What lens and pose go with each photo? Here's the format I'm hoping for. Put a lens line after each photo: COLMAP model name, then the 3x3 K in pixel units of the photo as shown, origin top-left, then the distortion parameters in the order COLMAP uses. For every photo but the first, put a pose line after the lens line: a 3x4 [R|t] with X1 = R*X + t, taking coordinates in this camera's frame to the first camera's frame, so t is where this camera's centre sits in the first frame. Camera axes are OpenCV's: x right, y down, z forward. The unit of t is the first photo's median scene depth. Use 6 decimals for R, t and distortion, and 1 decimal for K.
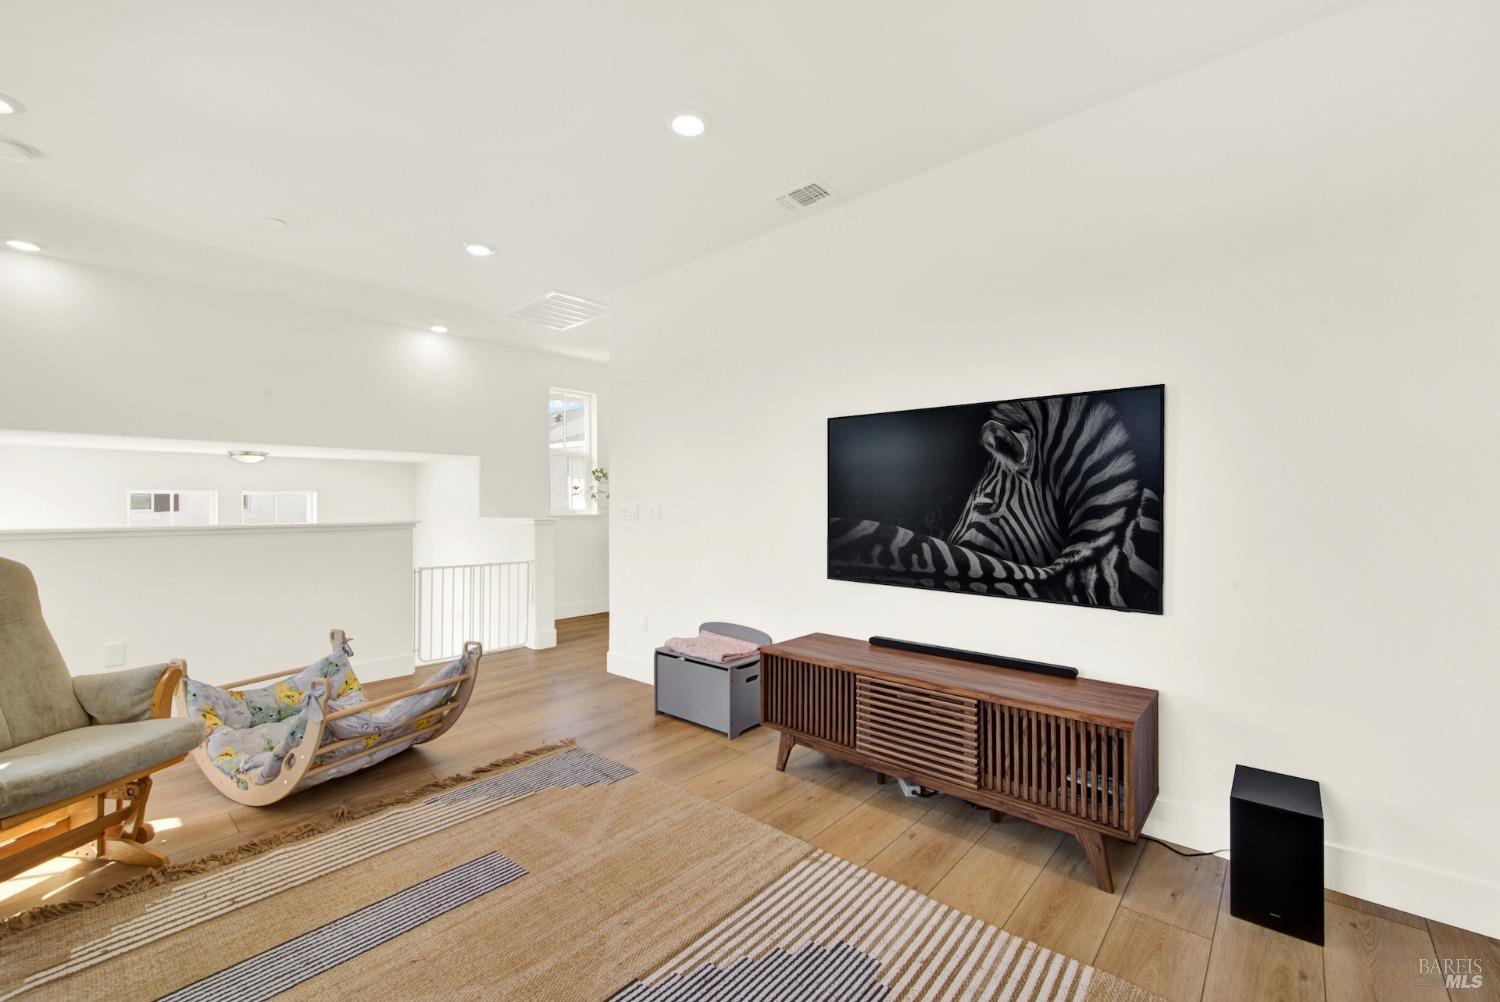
lens RADIAL K [[612.3, 0, 760.6], [0, 612.3, 501.7], [0, 0, 1]] dist [0.000765, -0.002172]
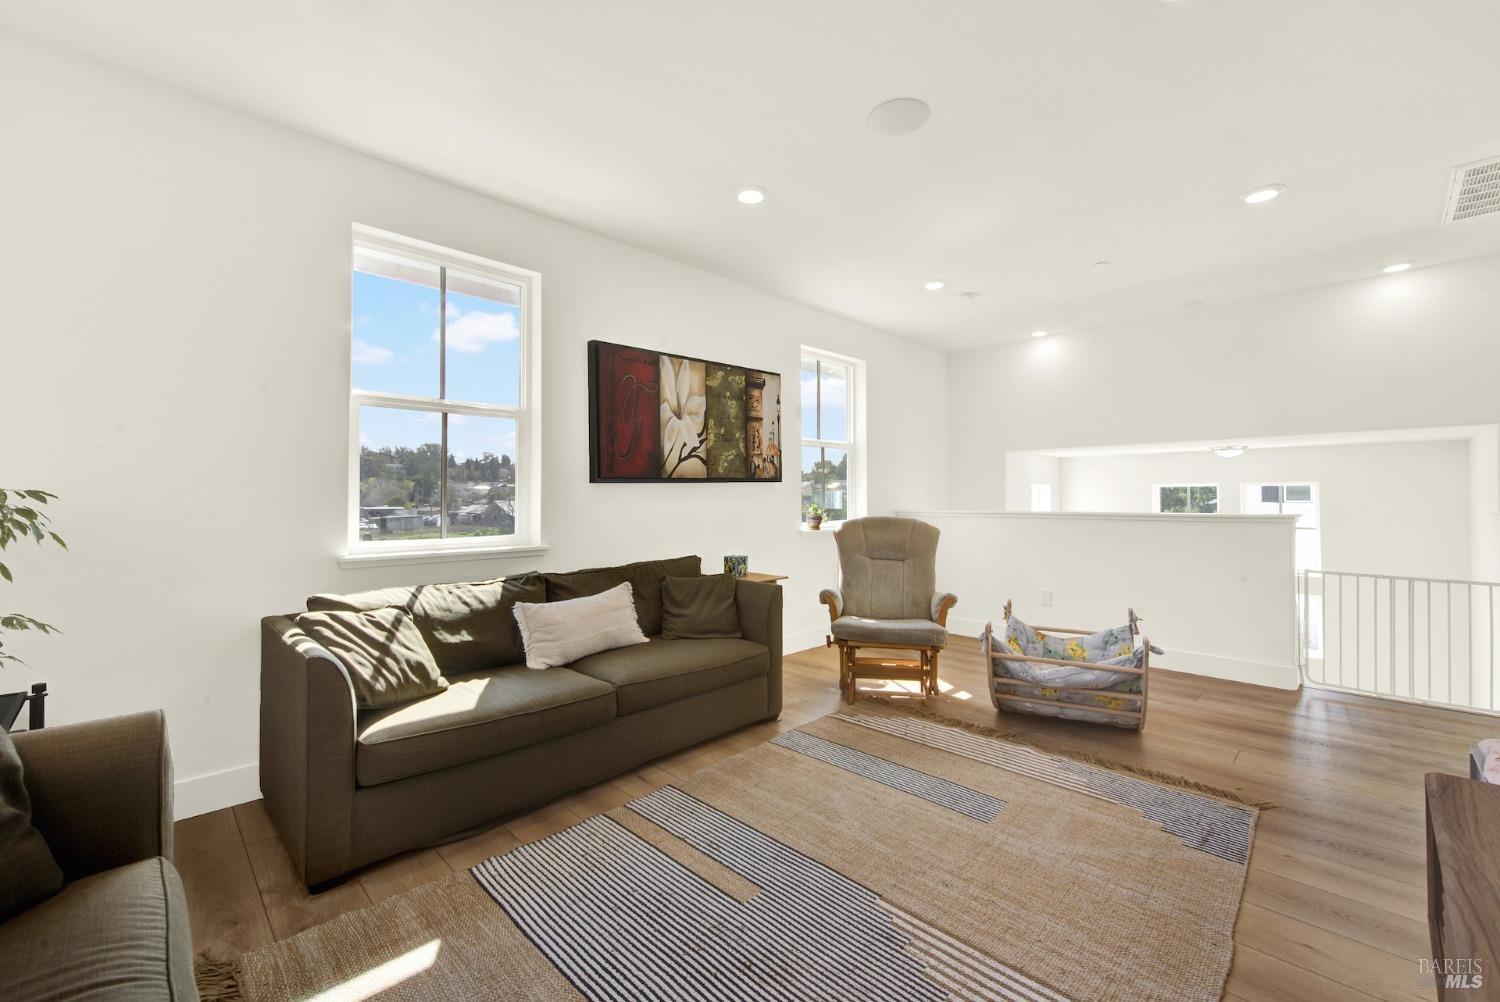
lens RADIAL K [[612.3, 0, 756.2], [0, 612.3, 492.1], [0, 0, 1]] dist [0.000765, -0.002172]
pose [[-0.061100, -0.007300, -0.998105, 0.603348], [0.006292, 0.999951, -0.007699, 0.001715], [0.998112, -0.006751, -0.061051, 0.501514]]
